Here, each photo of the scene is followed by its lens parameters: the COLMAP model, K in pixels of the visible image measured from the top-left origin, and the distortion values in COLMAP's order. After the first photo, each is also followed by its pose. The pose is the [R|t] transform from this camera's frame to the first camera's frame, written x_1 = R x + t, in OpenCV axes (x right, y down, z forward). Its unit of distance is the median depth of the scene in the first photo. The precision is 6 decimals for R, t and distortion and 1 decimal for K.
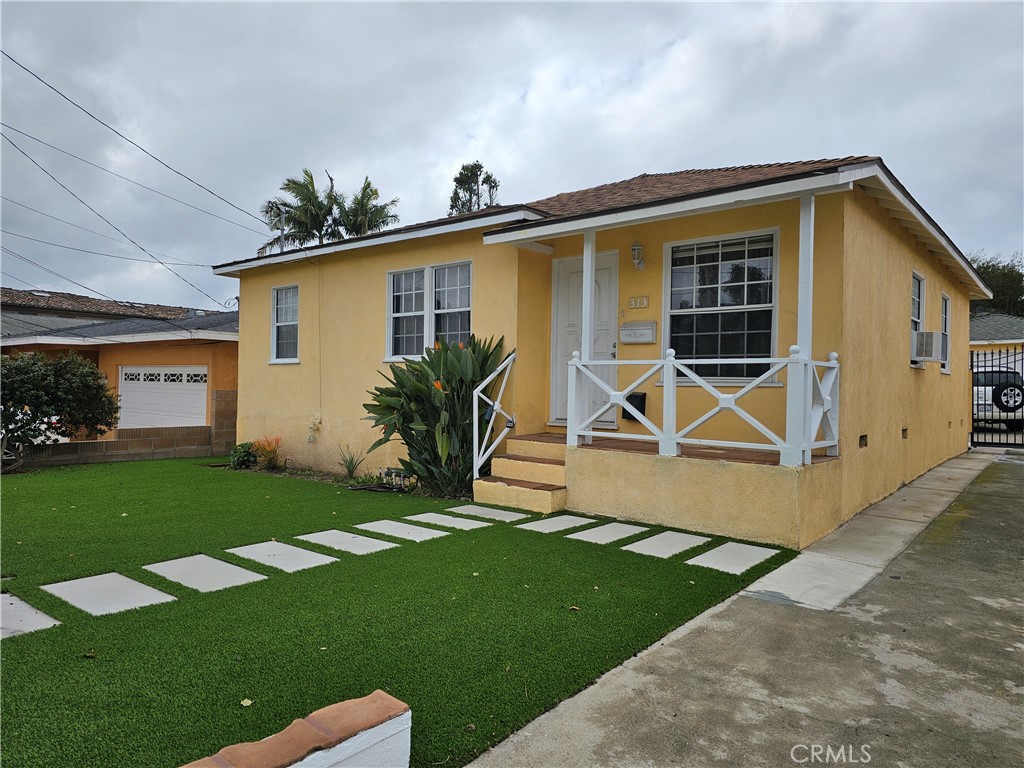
lens RADIAL K [[682.9, 0, 506.4], [0, 682.9, 387.8], [0, 0, 1]] dist [0.054755, -0.045803]
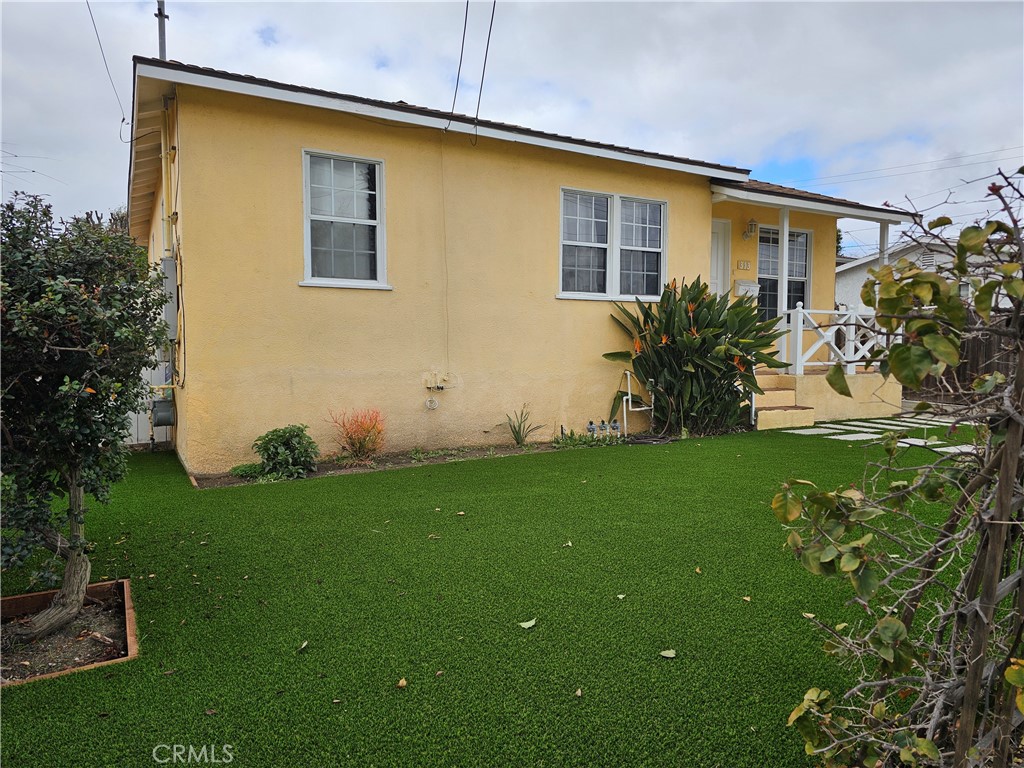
lens RADIAL K [[679.0, 0, 512.0], [0, 679.0, 384.0], [0, 0, 1]] dist [0.104838, -0.167684]
pose [[0.363199, -0.062039, 0.929644, -1.189030], [0.002270, 0.997837, 0.065703, 0.013980], [-0.931709, -0.021753, 0.362554, 0.922716]]
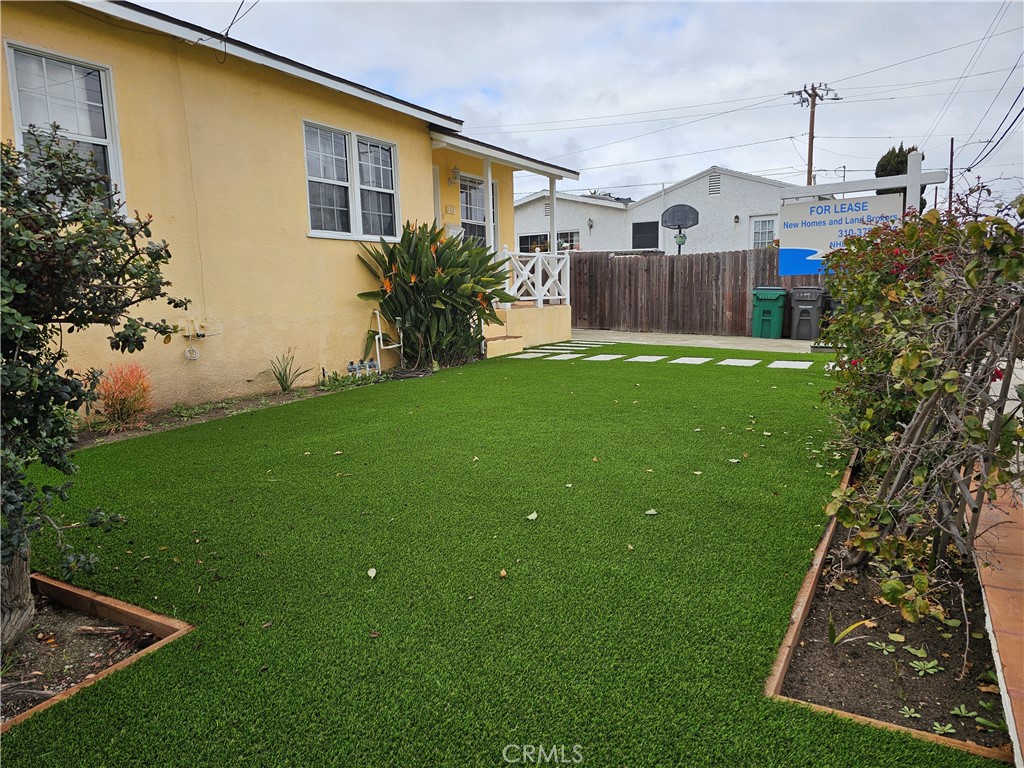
lens RADIAL K [[681.0, 0, 506.5], [0, 681.0, 381.5], [0, 0, 1]] dist [0.056812, -0.047066]
pose [[-0.156780, -0.144307, 0.977034, -1.251879], [0.021492, 0.988535, 0.149455, 0.017638], [-0.987400, 0.044430, -0.151881, 1.106176]]
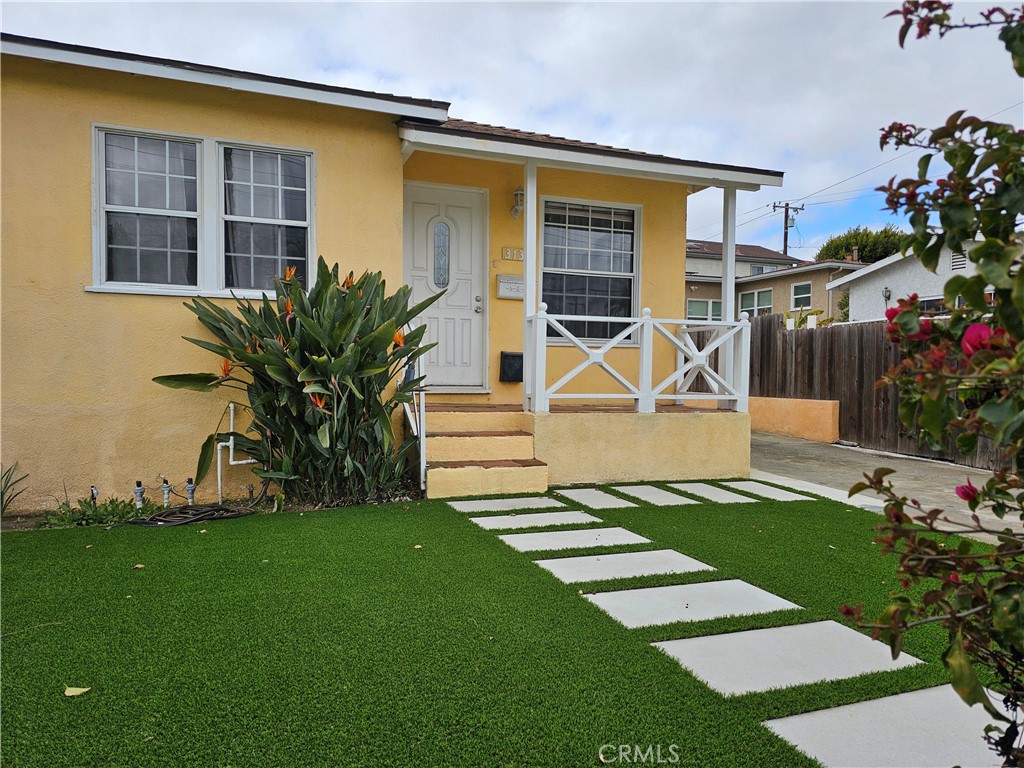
lens RADIAL K [[682.4, 0, 512.7], [0, 682.4, 386.3], [0, 0, 1]] dist [0.076112, -0.082539]
pose [[0.500934, -0.030490, 0.864948, -0.599526], [-0.005708, 0.999241, 0.038530, 0.017365], [-0.865466, -0.024238, 0.500380, 0.533571]]
